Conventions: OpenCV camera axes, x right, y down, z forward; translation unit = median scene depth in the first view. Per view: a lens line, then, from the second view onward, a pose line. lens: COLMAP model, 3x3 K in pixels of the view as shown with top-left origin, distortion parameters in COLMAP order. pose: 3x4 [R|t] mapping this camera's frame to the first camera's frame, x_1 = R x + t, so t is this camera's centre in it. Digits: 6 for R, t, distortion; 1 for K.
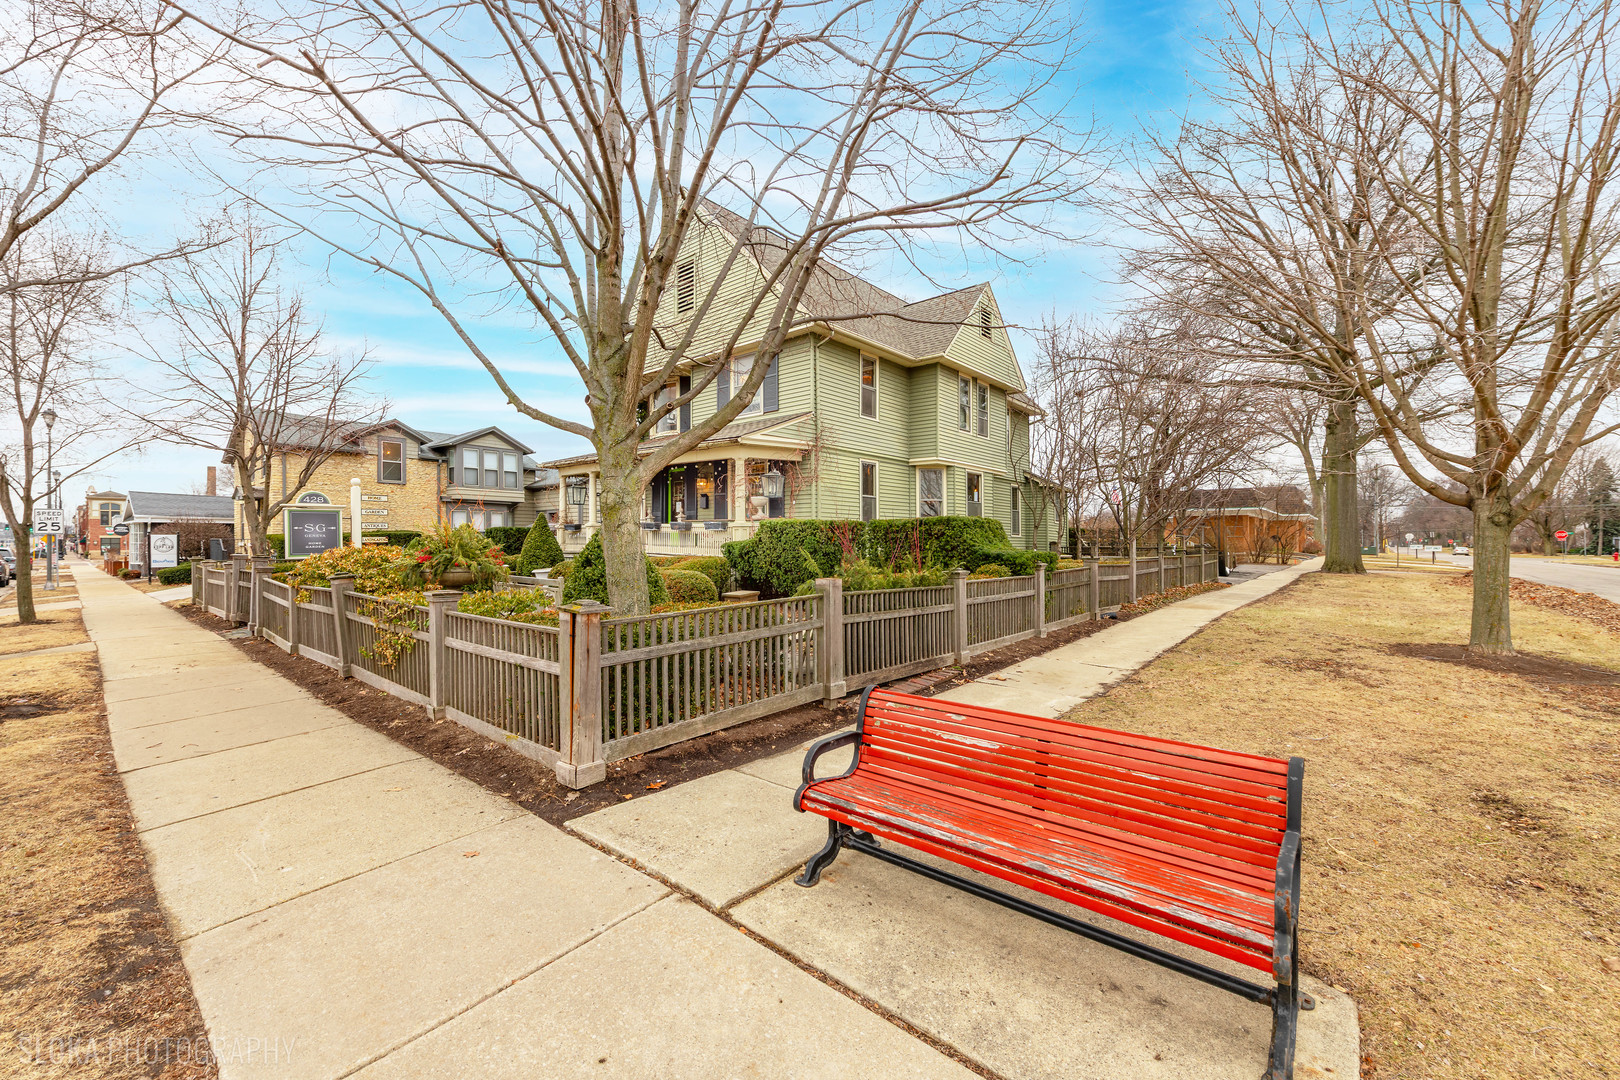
lens RADIAL K [[651.1, 0, 811.8], [0, 651.1, 542.9], [0, 0, 1]] dist [-0.000528, -0.001239]
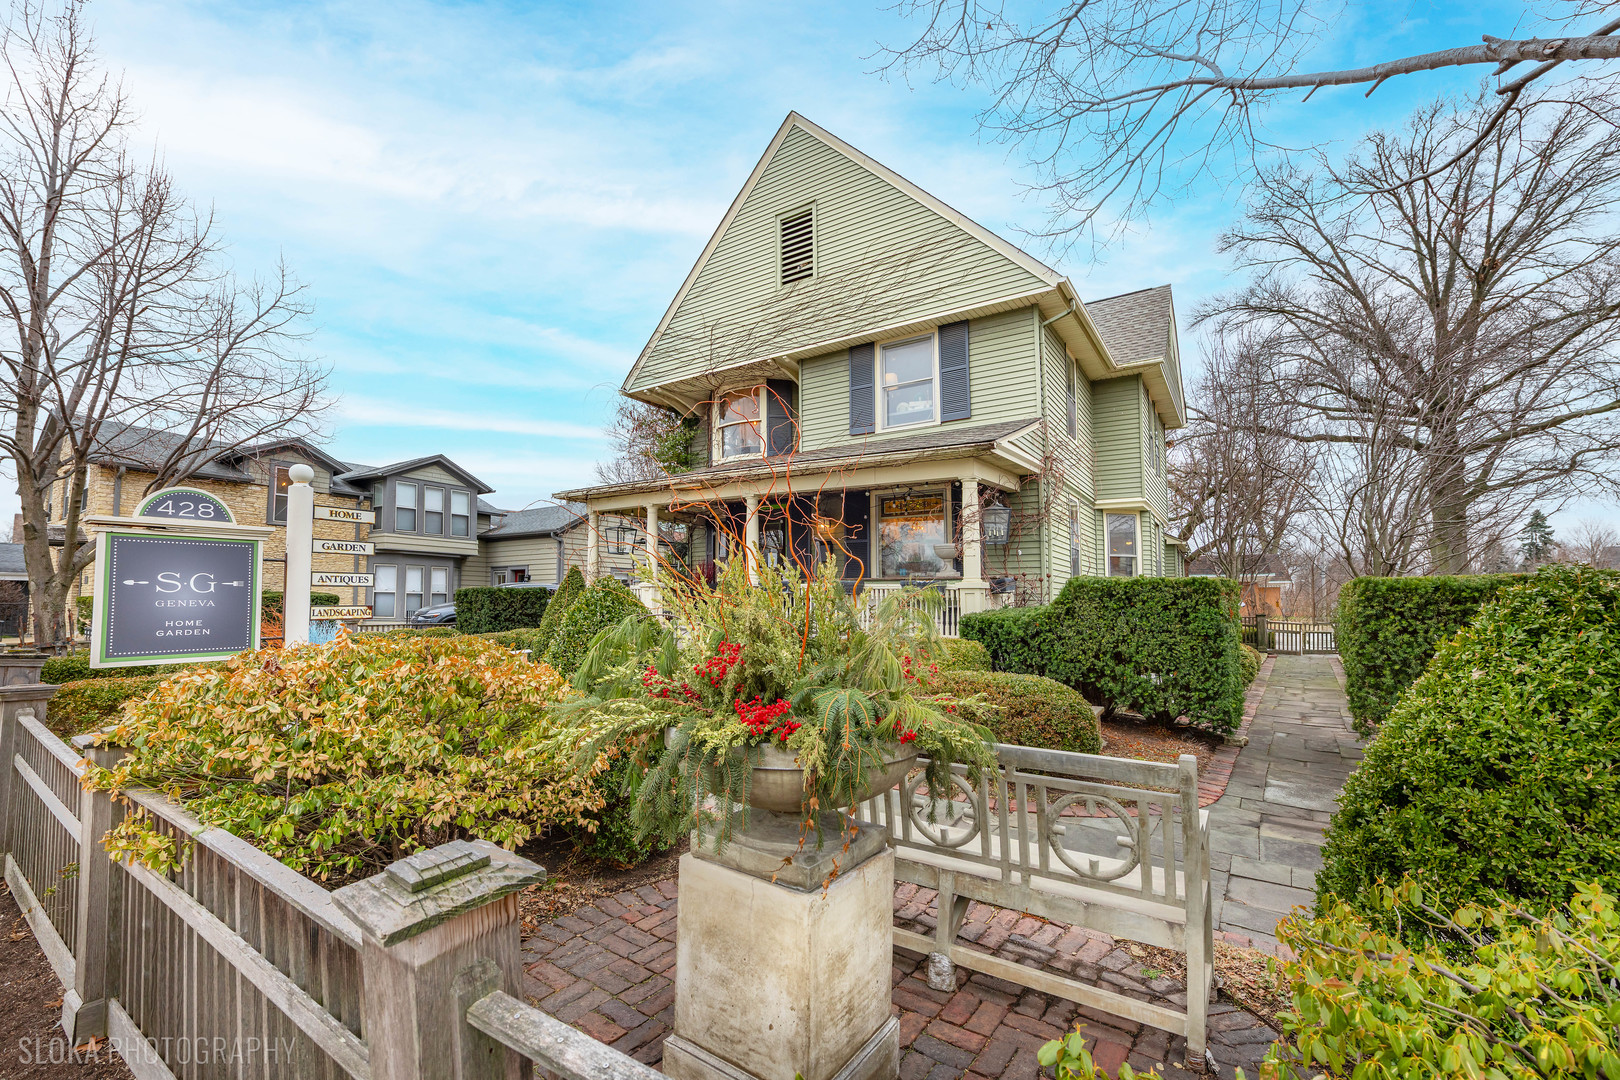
lens RADIAL K [[651.1, 0, 842.7], [0, 651.1, 569.5], [0, 0, 1]] dist [-0.000528, -0.001239]
pose [[0.987052, 0.014019, 0.159787, -0.228820], [-0.004768, 0.998297, -0.058134, -0.005057], [-0.160330, 0.056619, 0.985438, 0.289345]]
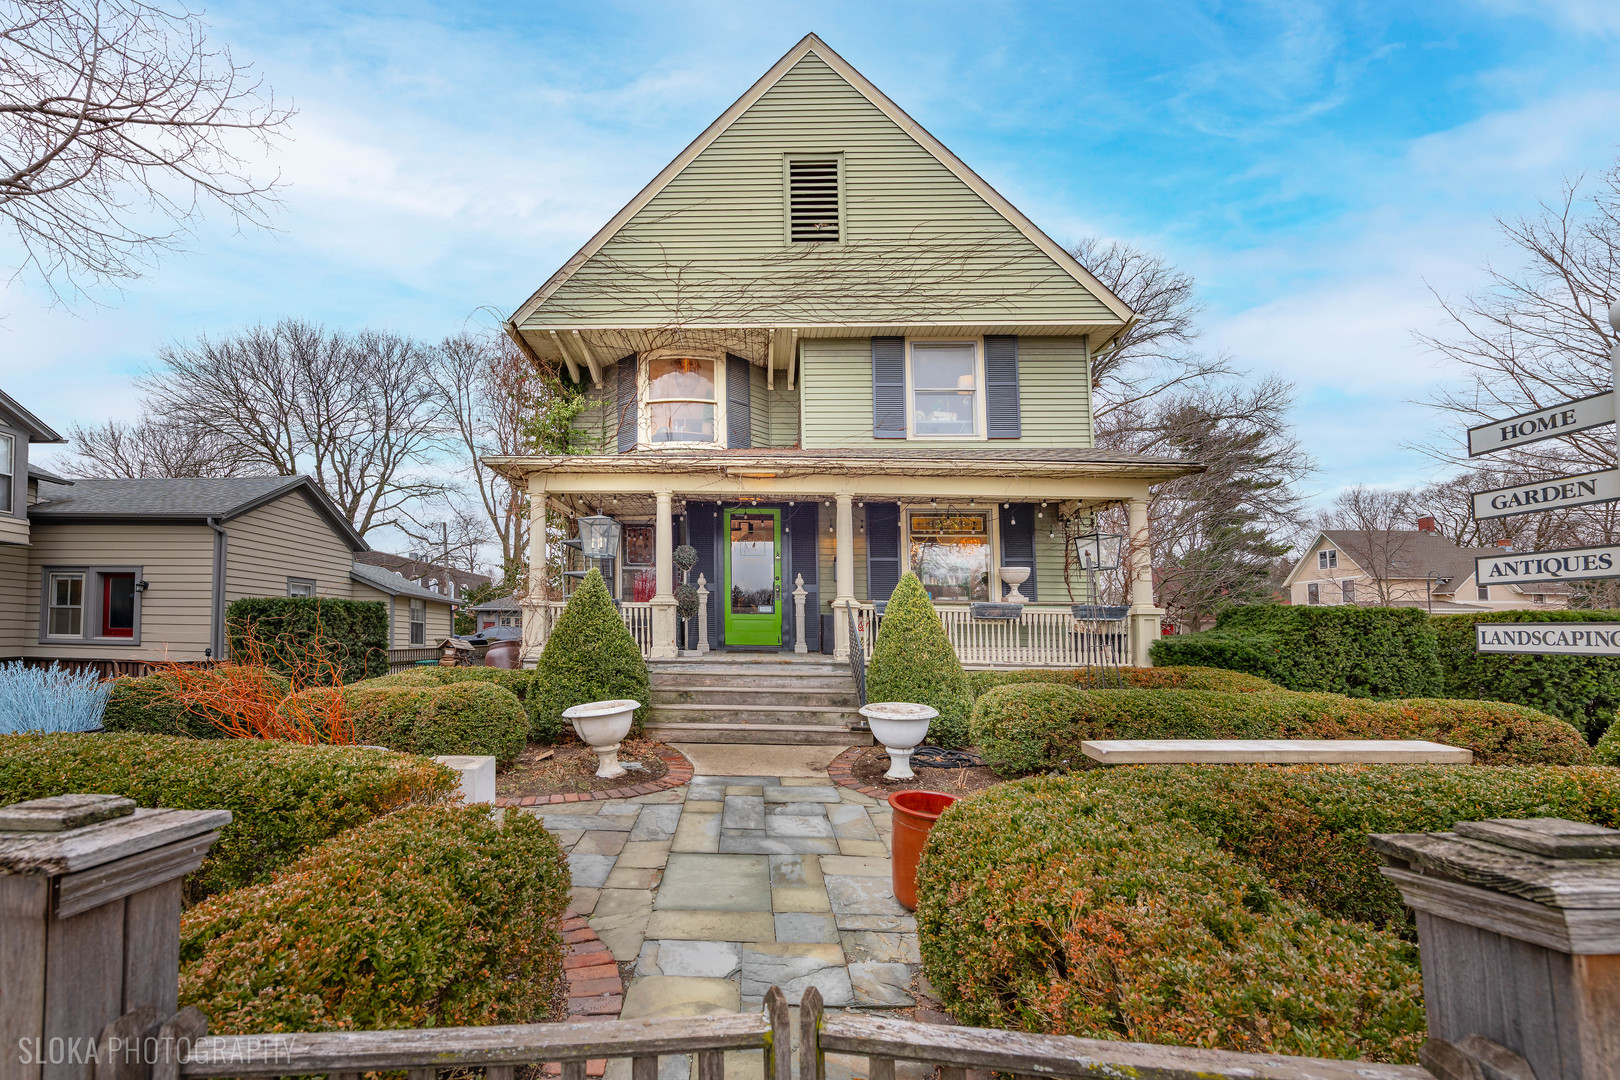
lens RADIAL K [[651.1, 0, 770.5], [0, 651.1, 613.1], [0, 0, 1]] dist [-0.000528, -0.001239]
pose [[0.780960, 0.028080, 0.623950, -0.524595], [-0.006856, 0.999314, -0.036391, -0.001799], [-0.624544, 0.024143, 0.780617, 0.523108]]
